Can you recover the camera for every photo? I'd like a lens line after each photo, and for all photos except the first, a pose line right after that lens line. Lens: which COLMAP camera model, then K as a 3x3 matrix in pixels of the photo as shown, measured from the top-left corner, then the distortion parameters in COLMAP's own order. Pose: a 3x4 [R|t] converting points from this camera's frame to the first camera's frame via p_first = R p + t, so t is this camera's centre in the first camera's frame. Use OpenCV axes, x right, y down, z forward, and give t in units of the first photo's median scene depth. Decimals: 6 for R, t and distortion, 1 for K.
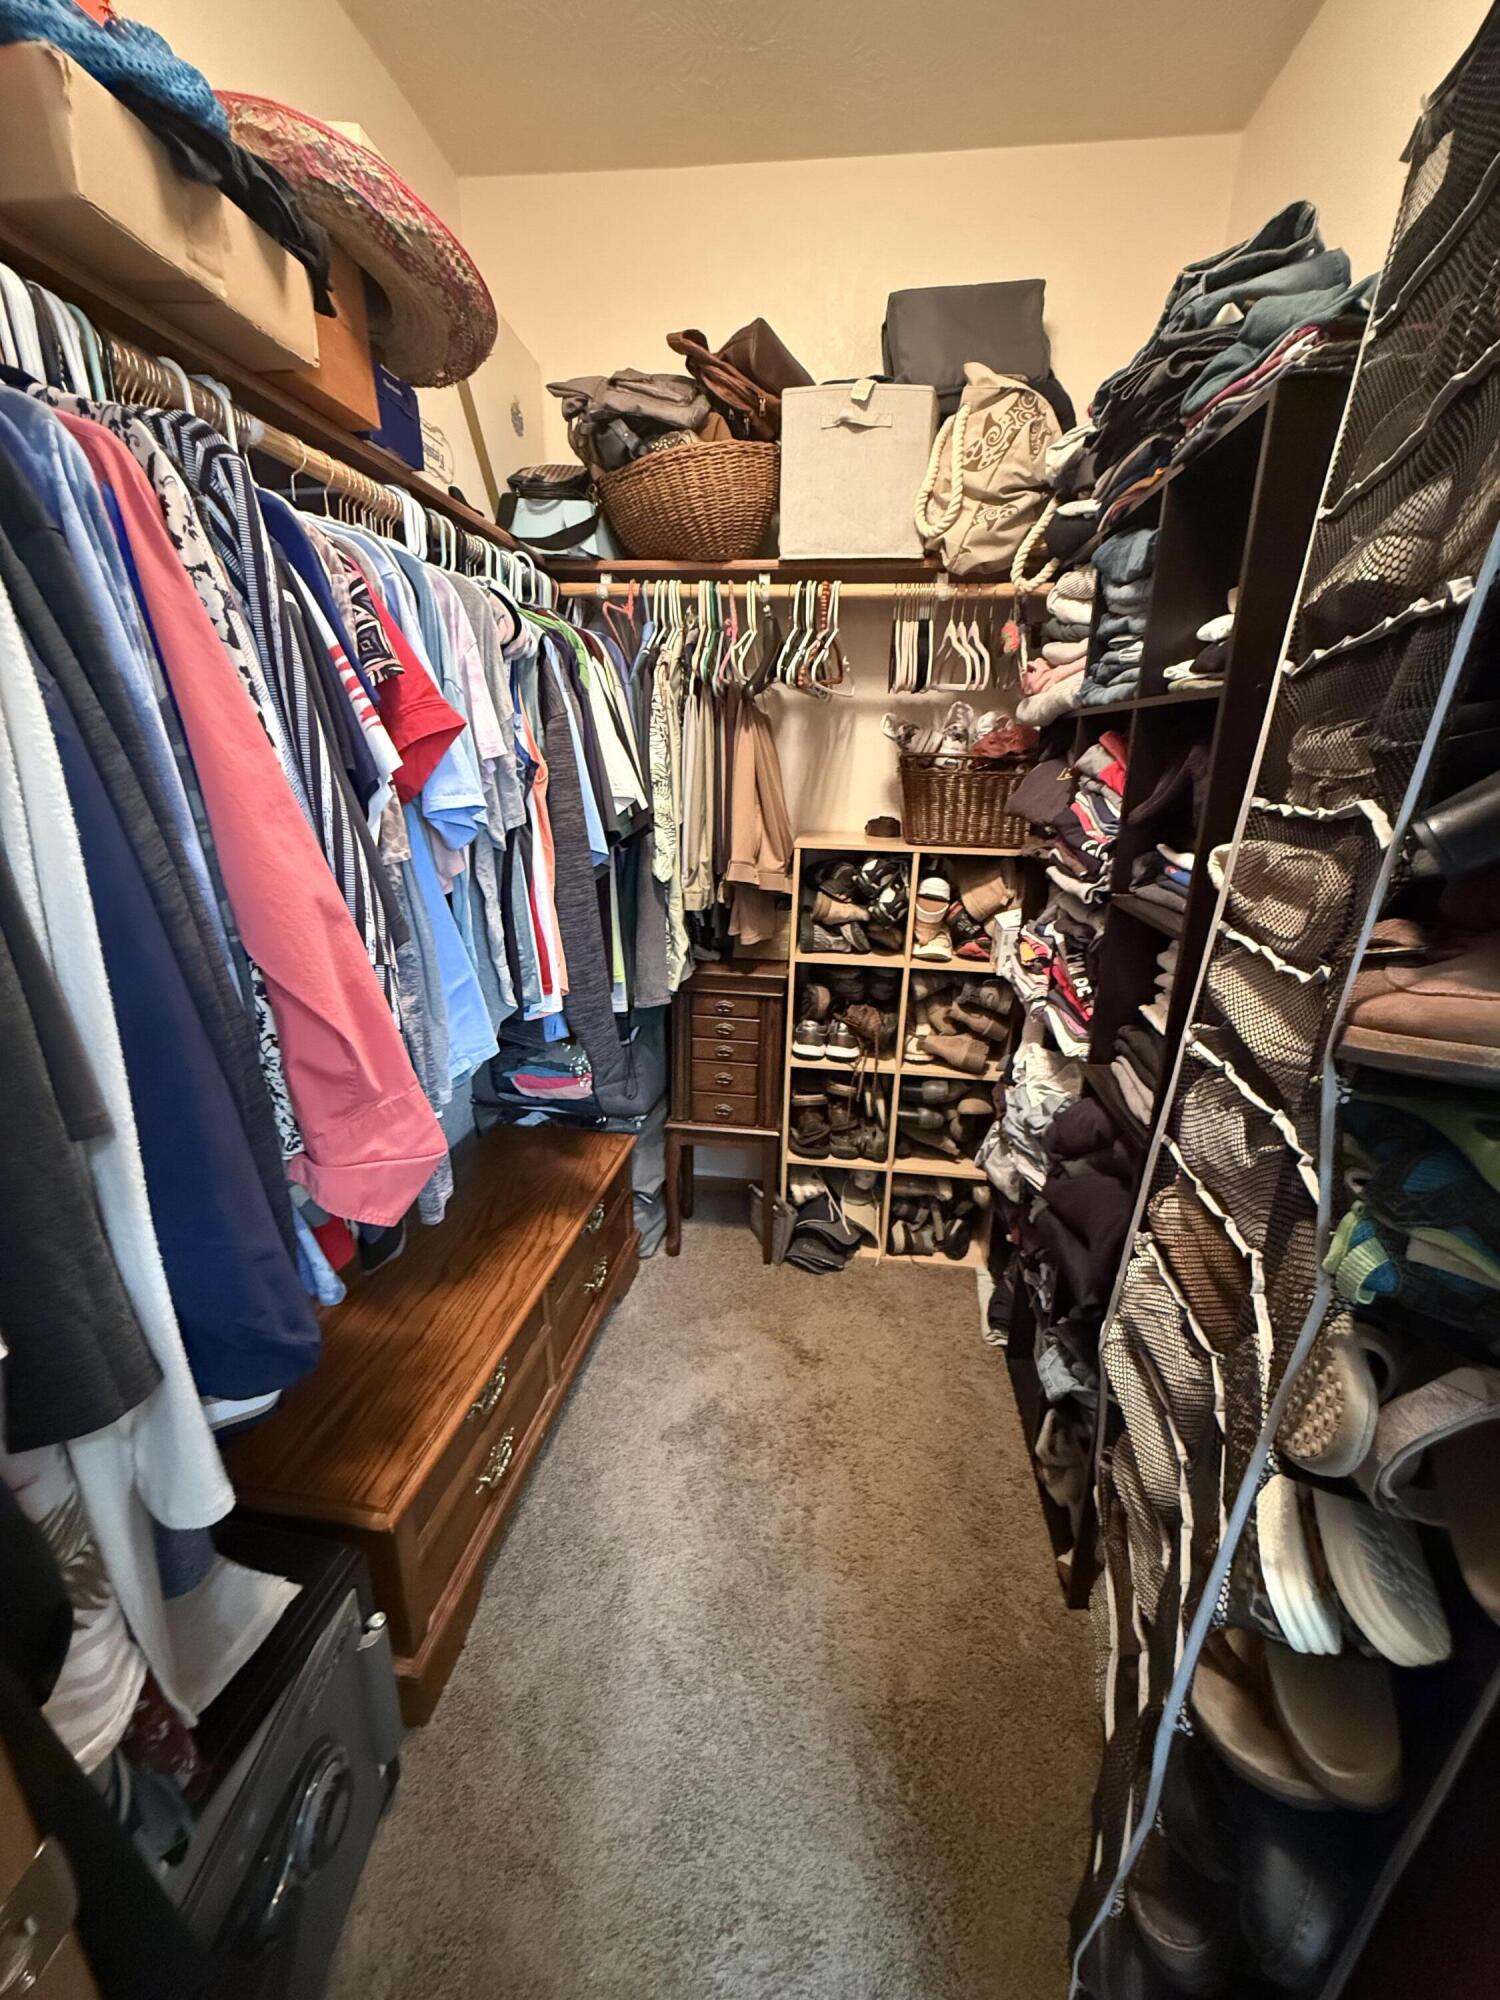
lens RADIAL K [[797.8, 0, 748.7], [0, 797.8, 997.0], [0, 0, 1]] dist [0.000154, 0.000117]
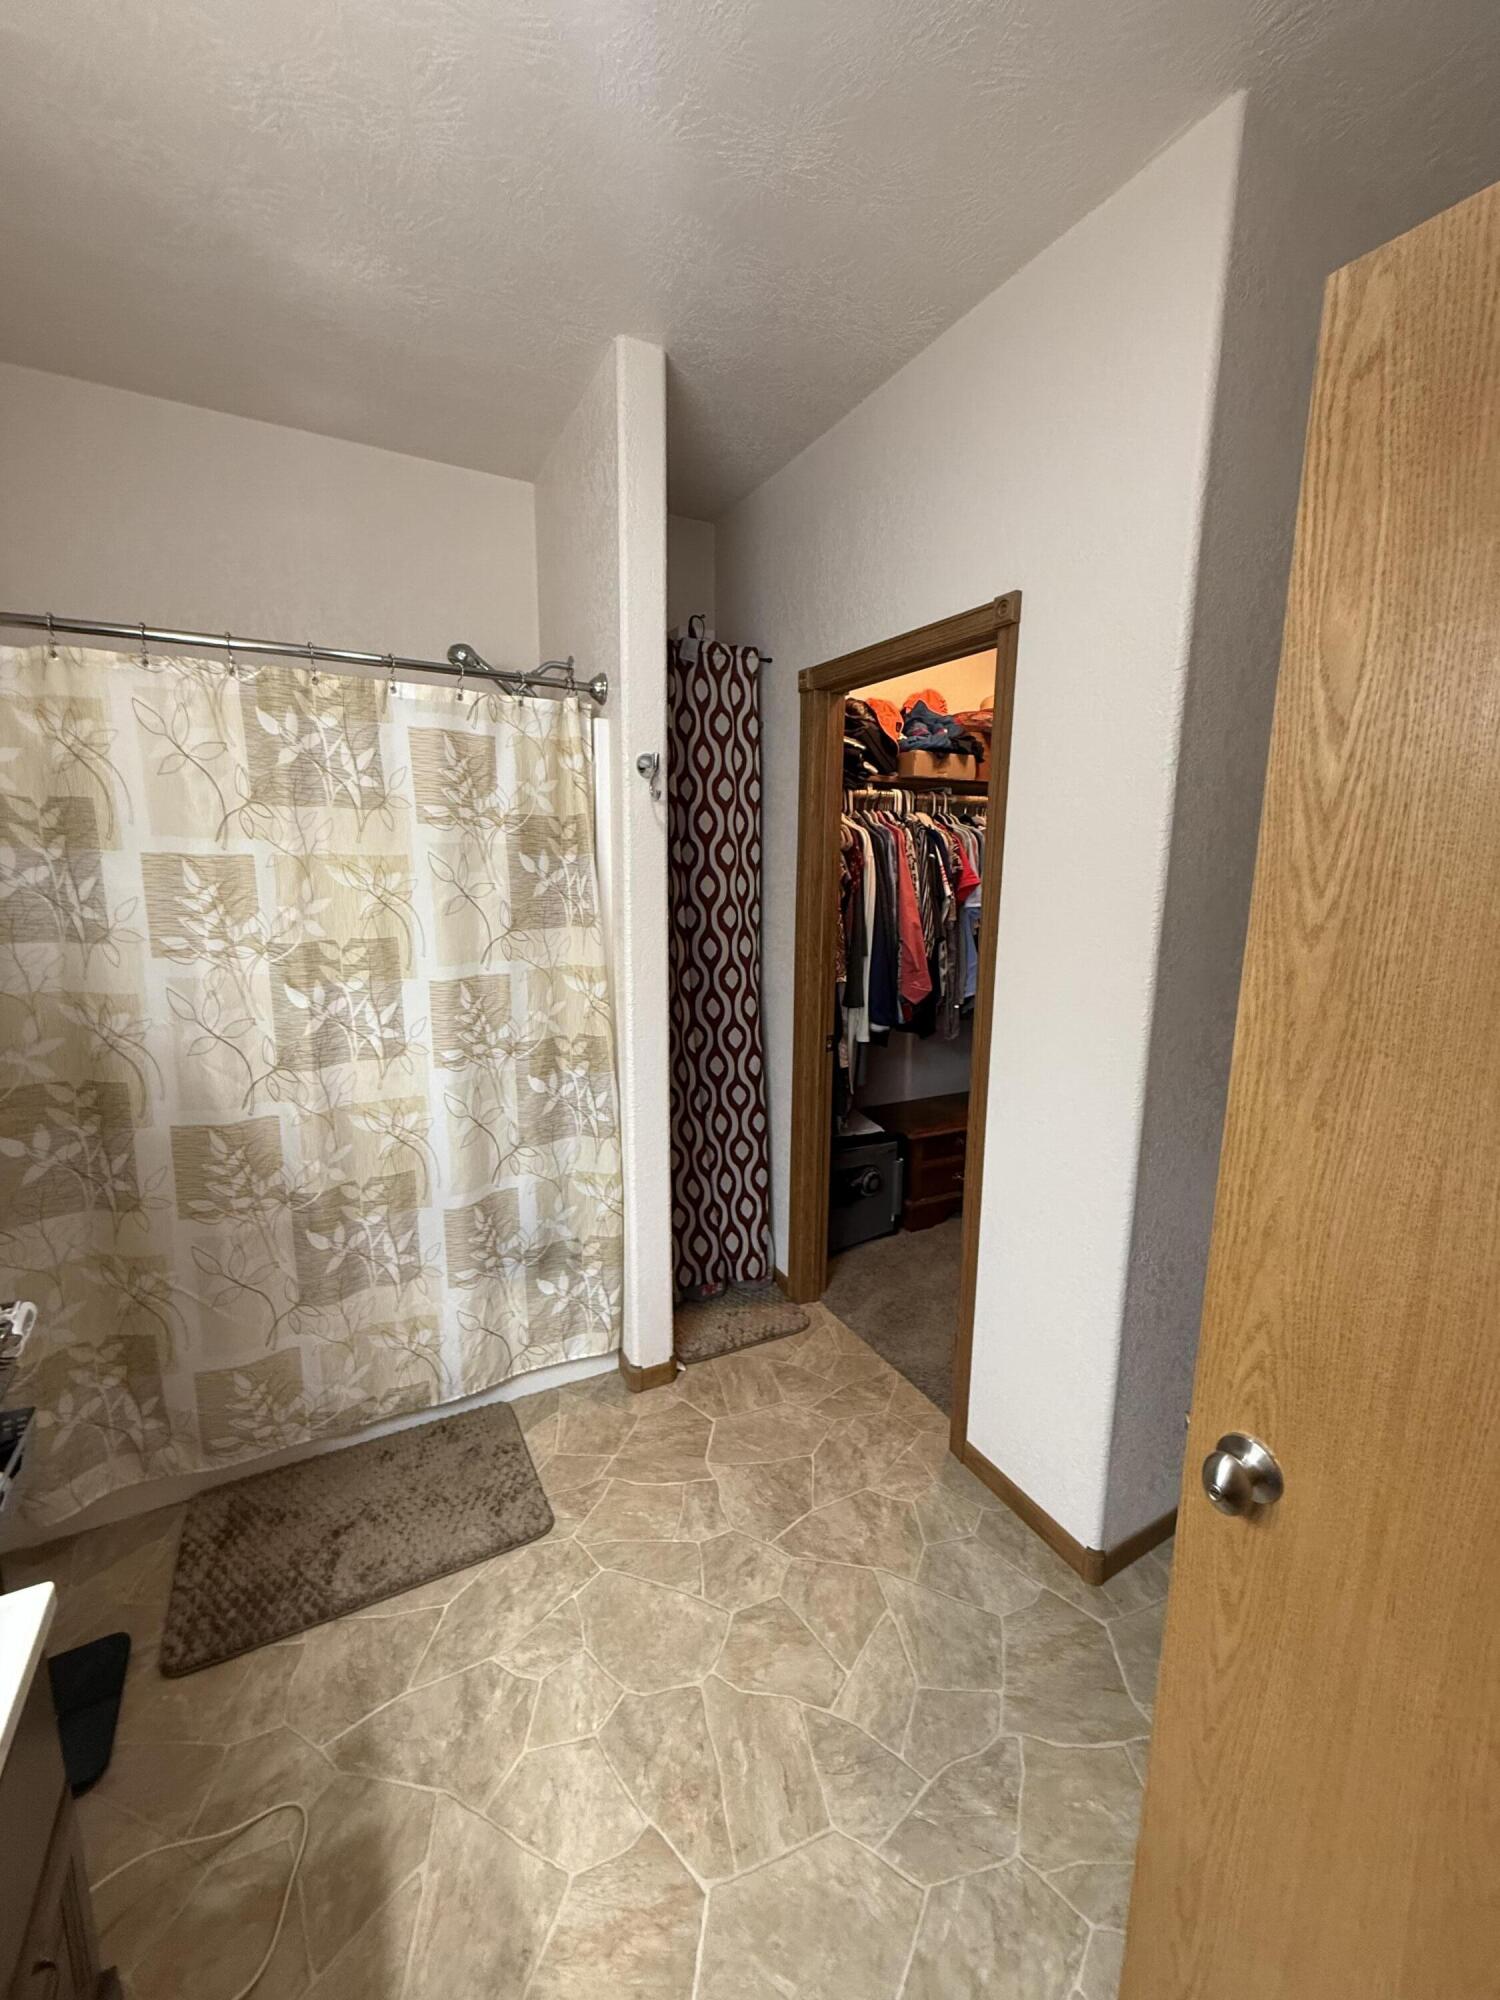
lens RADIAL K [[797.8, 0, 748.7], [0, 797.8, 997.0], [0, 0, 1]] dist [0.000154, 0.000117]
pose [[0.594246, 0.125235, -0.794473, 2.445050], [-0.241422, 0.970026, -0.027669, 0.609244], [0.767194, 0.208246, 0.606669, -2.288187]]
